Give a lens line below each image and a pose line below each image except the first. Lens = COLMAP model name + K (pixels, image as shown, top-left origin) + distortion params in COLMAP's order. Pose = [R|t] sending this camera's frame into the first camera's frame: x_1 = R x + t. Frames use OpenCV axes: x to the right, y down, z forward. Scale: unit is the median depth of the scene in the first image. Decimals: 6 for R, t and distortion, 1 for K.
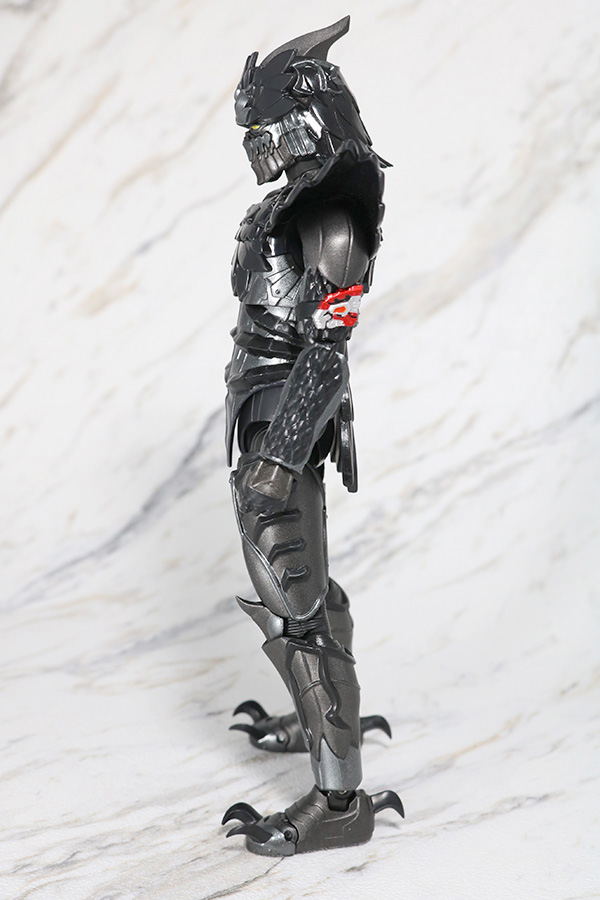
lens RADIAL K [[1594.7, 0, 298.0], [0, 1594.7, 463.4], [0, 0, 1]] dist [-0.020281, 0.094541]
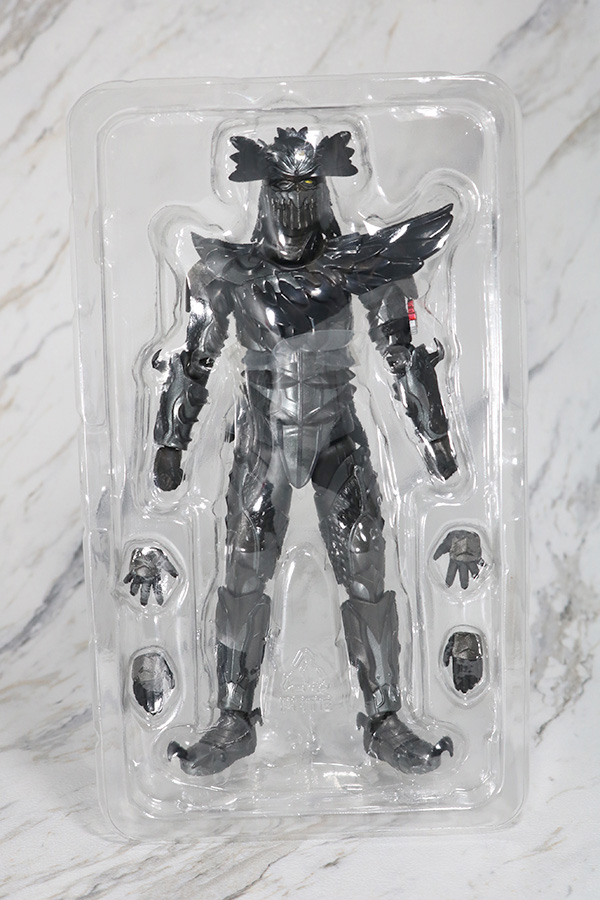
lens RADIAL K [[1594.7, 0, 298.0], [0, 1594.7, 463.4], [0, 0, 1]] dist [-0.020281, 0.094541]
pose [[0.979765, -0.100916, 0.172850, -0.152489], [0.110769, 0.992671, -0.048309, 0.008584], [-0.166708, 0.066478, 0.983763, -0.183133]]
